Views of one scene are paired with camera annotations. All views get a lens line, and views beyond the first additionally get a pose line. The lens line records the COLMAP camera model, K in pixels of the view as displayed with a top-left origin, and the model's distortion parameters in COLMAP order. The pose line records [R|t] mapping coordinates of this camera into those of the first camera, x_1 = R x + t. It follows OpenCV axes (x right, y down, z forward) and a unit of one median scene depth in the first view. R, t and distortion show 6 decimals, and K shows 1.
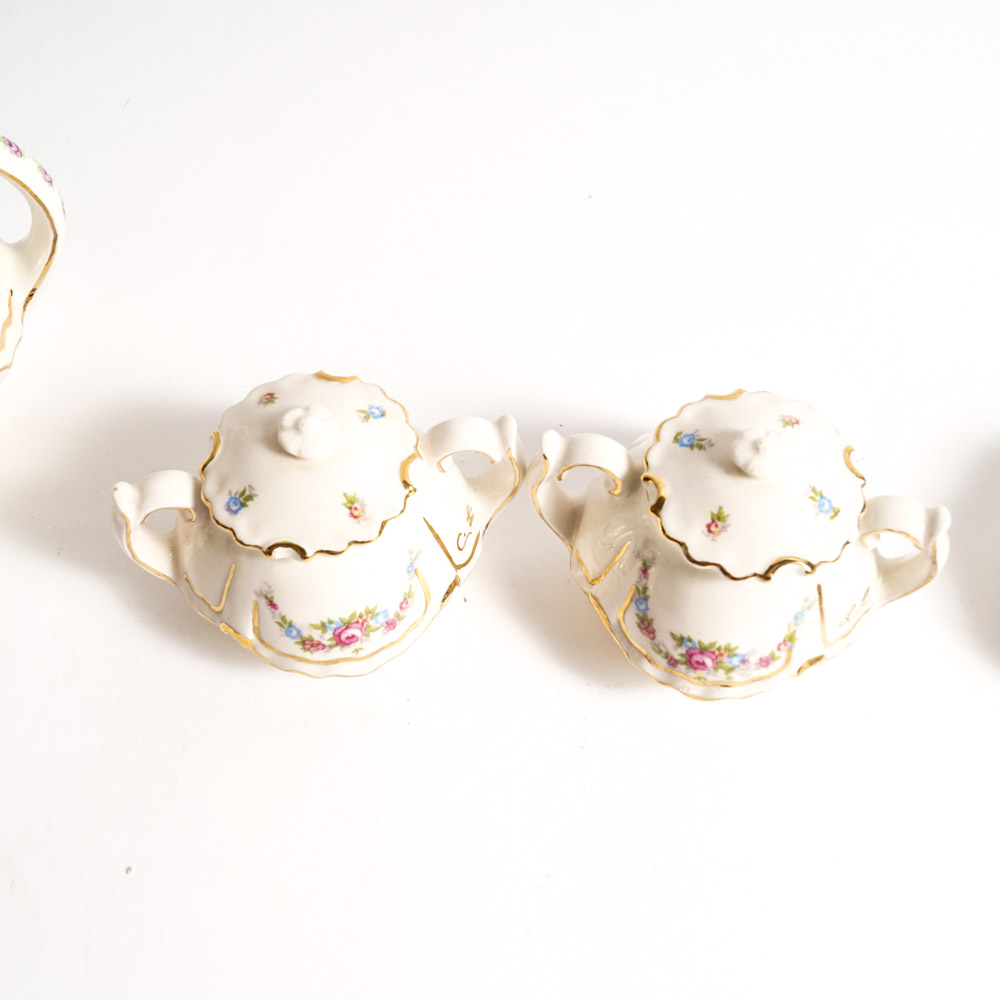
lens RADIAL K [[1381.0, 0, 499.4], [0, 1381.0, 506.1], [0, 0, 1]] dist [-0.099008, 0.000000]
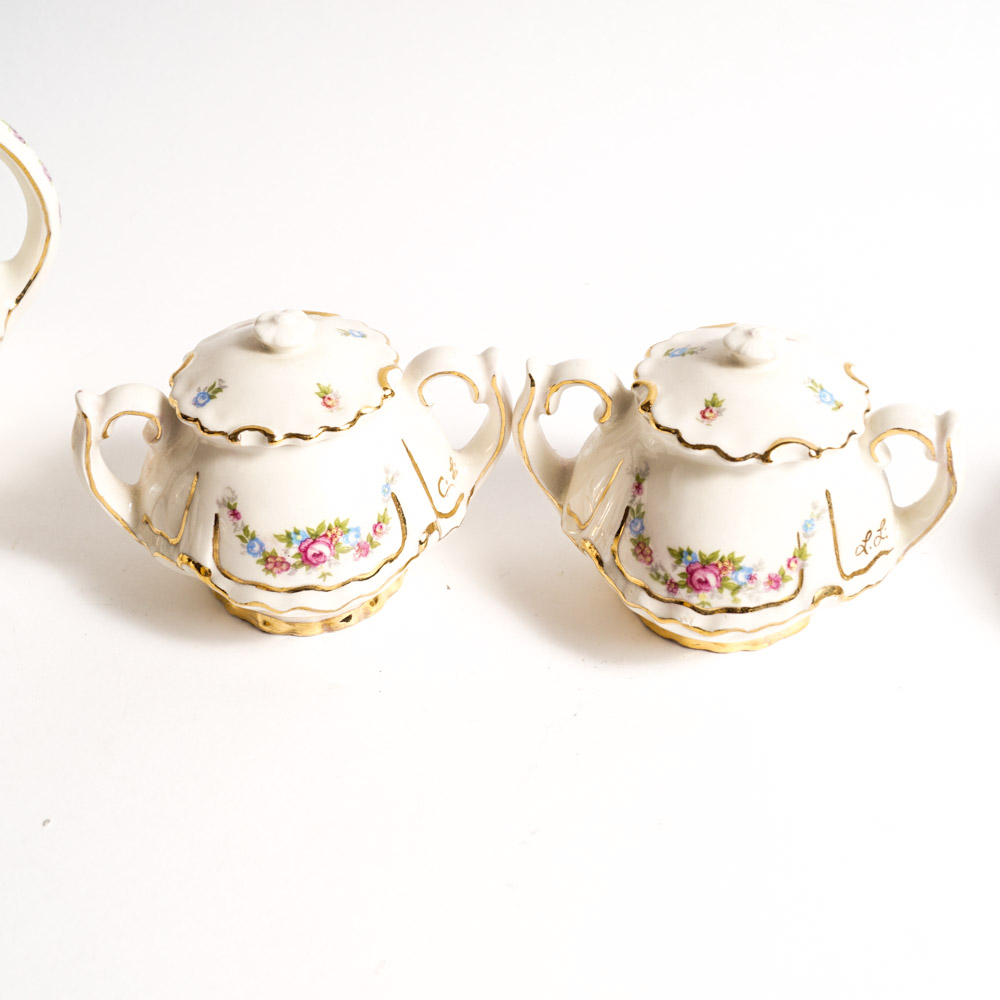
lens RADIAL K [[1469.2, 0, 498.0], [0, 1469.2, 501.2], [0, 0, 1]] dist [-0.088931, 0.000000]
pose [[0.999822, 0.002711, -0.018694, 0.029605], [-0.009117, 0.936003, -0.351873, 0.403306], [0.016544, 0.351981, 0.935861, 0.079186]]
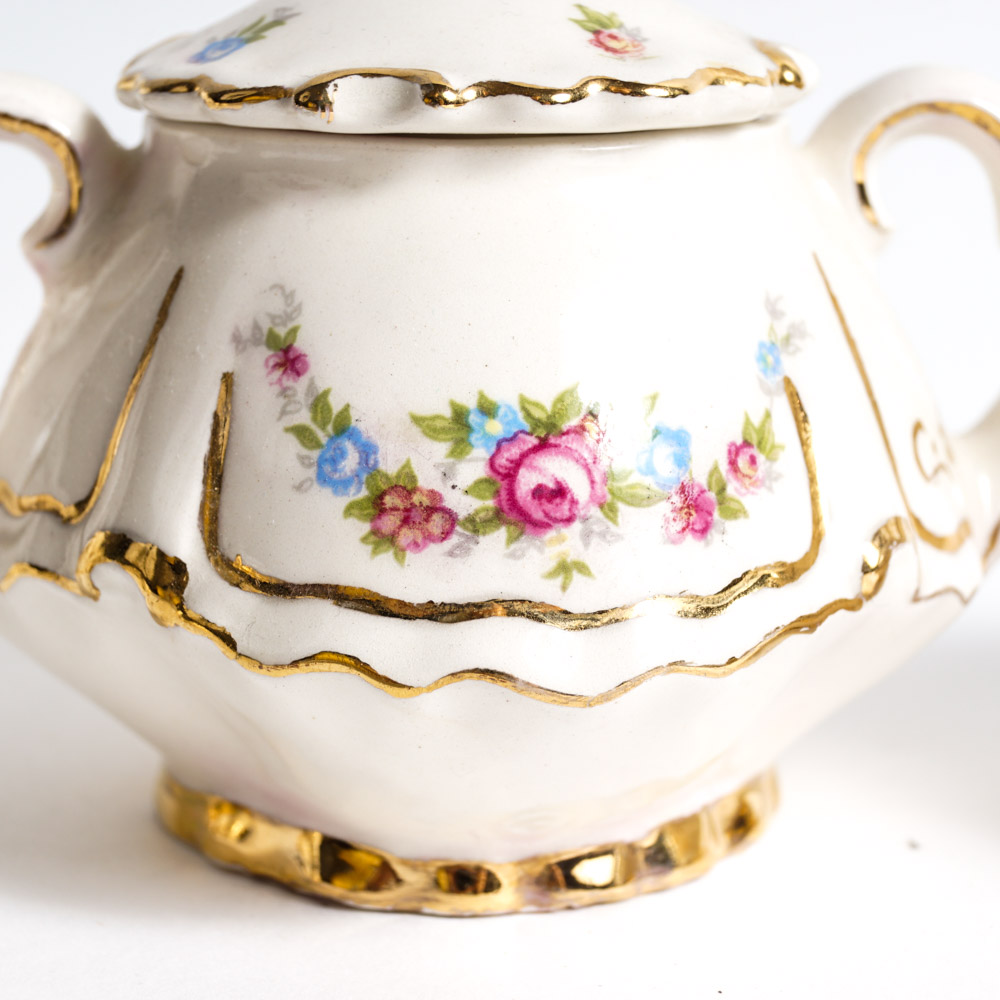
lens RADIAL K [[2726.2, 0, 502.8], [0, 2726.2, 501.6], [0, 0, 1]] dist [-0.029424, 0.000000]
pose [[0.995579, 0.023439, -0.090951, -0.068019], [-0.081332, 0.699462, -0.710027, 0.483346], [0.046975, 0.714286, 0.698276, 0.622036]]
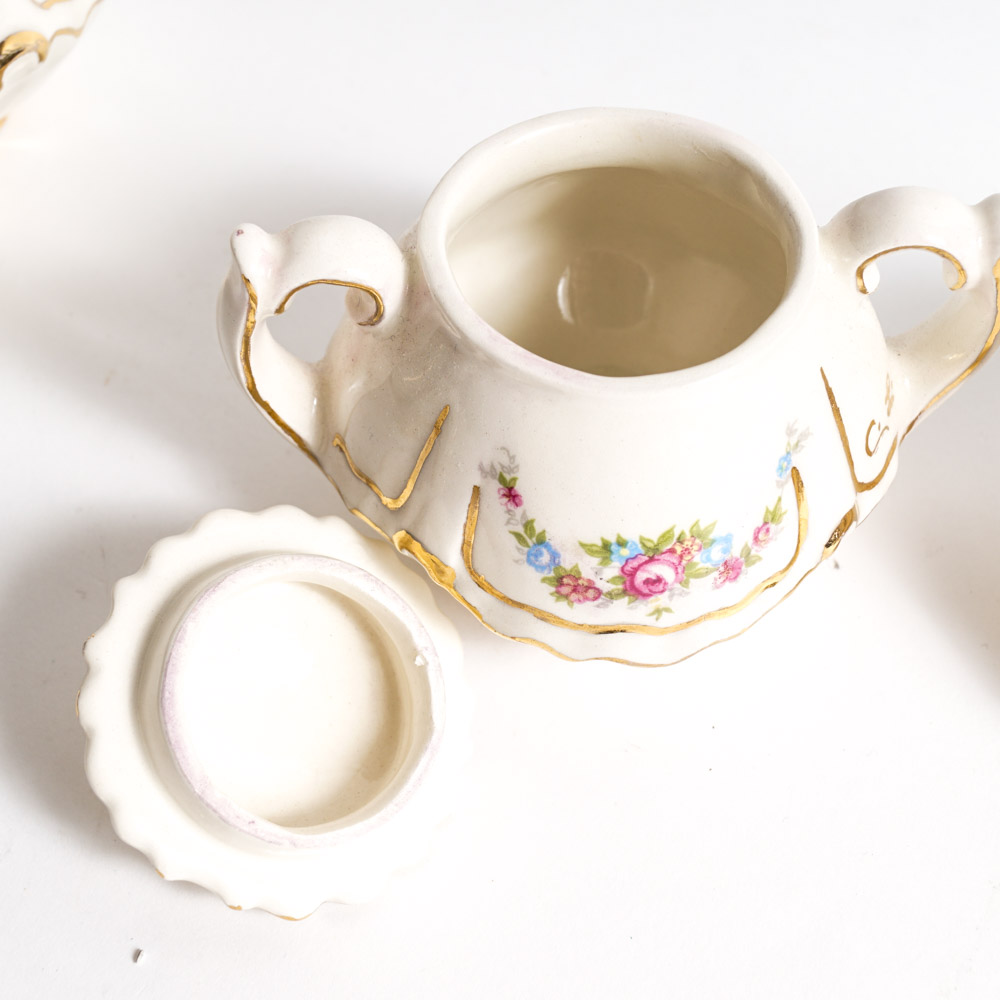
lens RADIAL K [[1850.4, 0, 491.5], [0, 1850.4, 498.1], [0, 0, 1]] dist [-0.035447, 0.000000]
pose [[0.988974, 0.118926, -0.088244, -0.110537], [-0.124908, 0.989993, -0.065670, 0.117077], [0.079551, 0.075968, 0.993932, 0.317246]]
